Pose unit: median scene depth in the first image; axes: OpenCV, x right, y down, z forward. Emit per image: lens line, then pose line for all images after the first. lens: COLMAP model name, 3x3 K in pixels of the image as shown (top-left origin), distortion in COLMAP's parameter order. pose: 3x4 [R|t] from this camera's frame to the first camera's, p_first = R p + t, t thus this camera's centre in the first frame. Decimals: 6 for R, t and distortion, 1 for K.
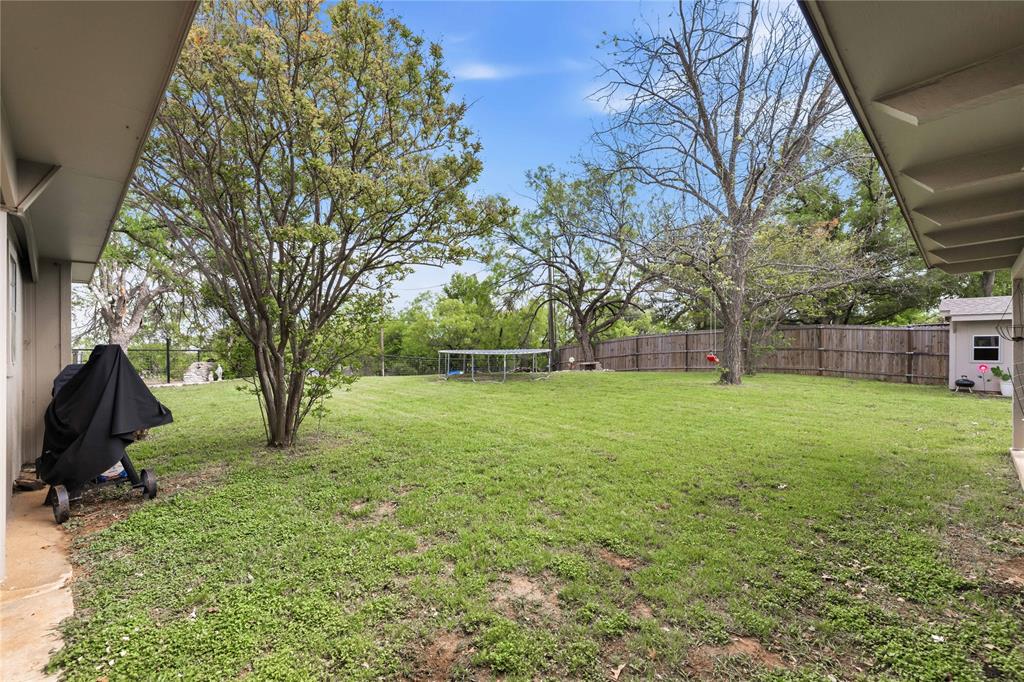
lens RADIAL K [[456.9, 0, 513.0], [0, 456.9, 347.7], [0, 0, 1]] dist [-0.000937, -0.000135]
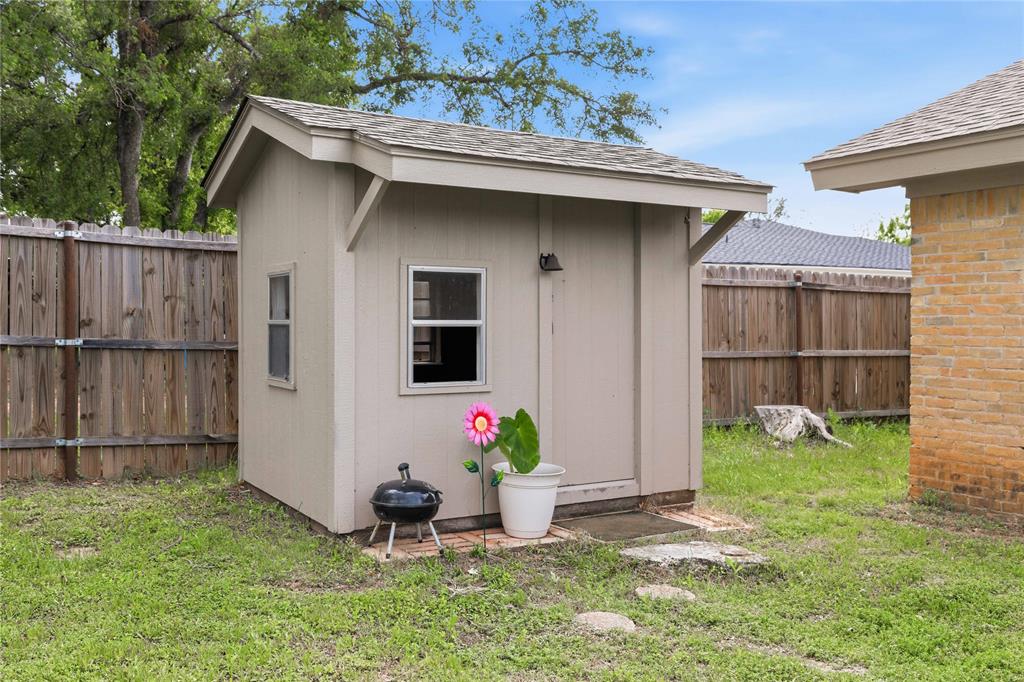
lens RADIAL K [[927.4, 0, 512.4], [0, 927.4, 336.7], [0, 0, 1]] dist [0.003313, 0.000000]
pose [[0.232568, -0.021136, 0.972350, 0.492054], [-0.006727, 0.999705, 0.023340, -0.003546], [-0.972557, -0.011969, 0.232358, 0.702283]]
